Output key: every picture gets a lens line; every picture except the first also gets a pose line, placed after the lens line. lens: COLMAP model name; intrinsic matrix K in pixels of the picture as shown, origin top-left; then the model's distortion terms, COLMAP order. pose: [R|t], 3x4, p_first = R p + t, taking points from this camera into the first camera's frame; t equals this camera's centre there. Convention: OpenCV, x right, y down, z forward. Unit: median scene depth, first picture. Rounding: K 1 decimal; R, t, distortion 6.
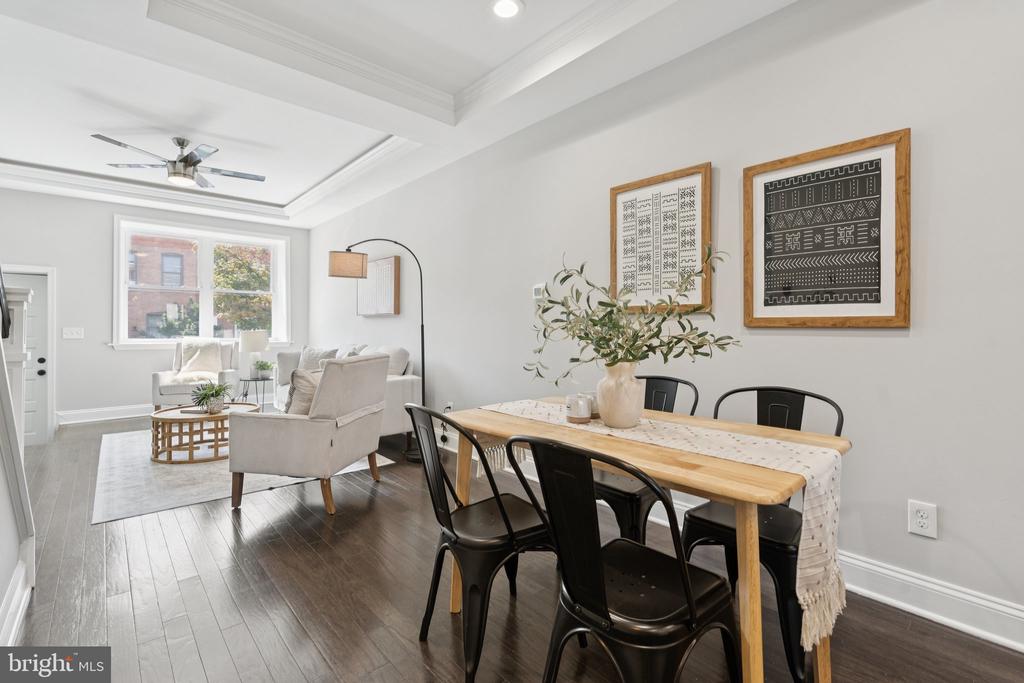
lens RADIAL K [[464.0, 0, 513.2], [0, 464.0, 333.8], [0, 0, 1]] dist [-0.002420, 0.000267]
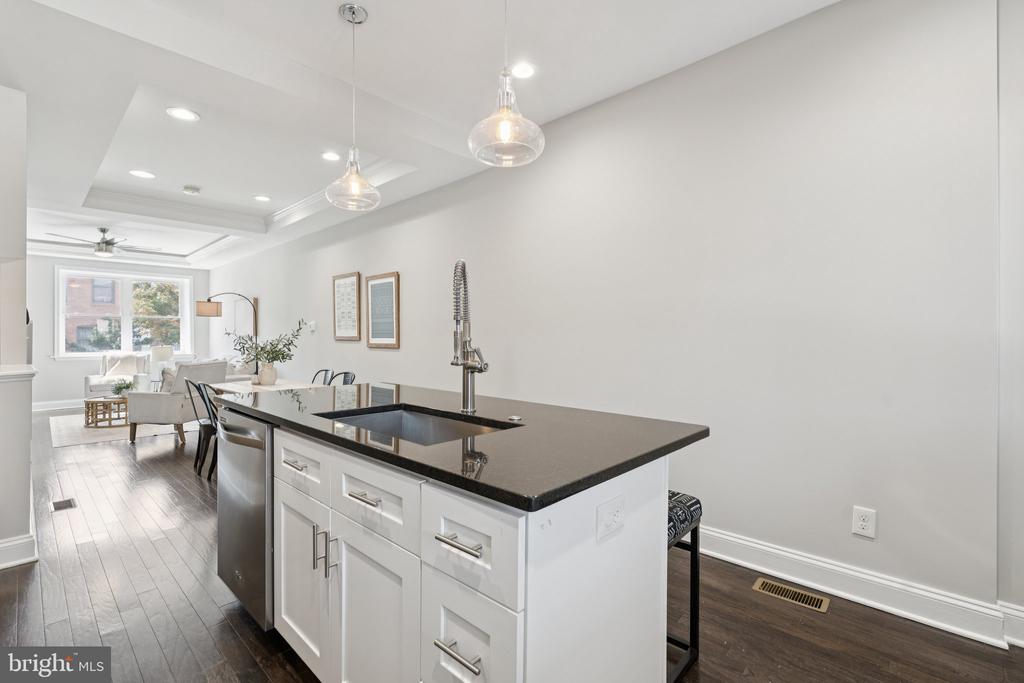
lens RADIAL K [[464.0, 0, 510.5], [0, 464.0, 342.6], [0, 0, 1]] dist [-0.002420, 0.000267]
pose [[0.996432, -0.004987, 0.084252, 0.432813], [0.005033, 0.999987, -0.000326, -0.014066], [-0.084250, 0.000749, 0.996444, -0.562954]]
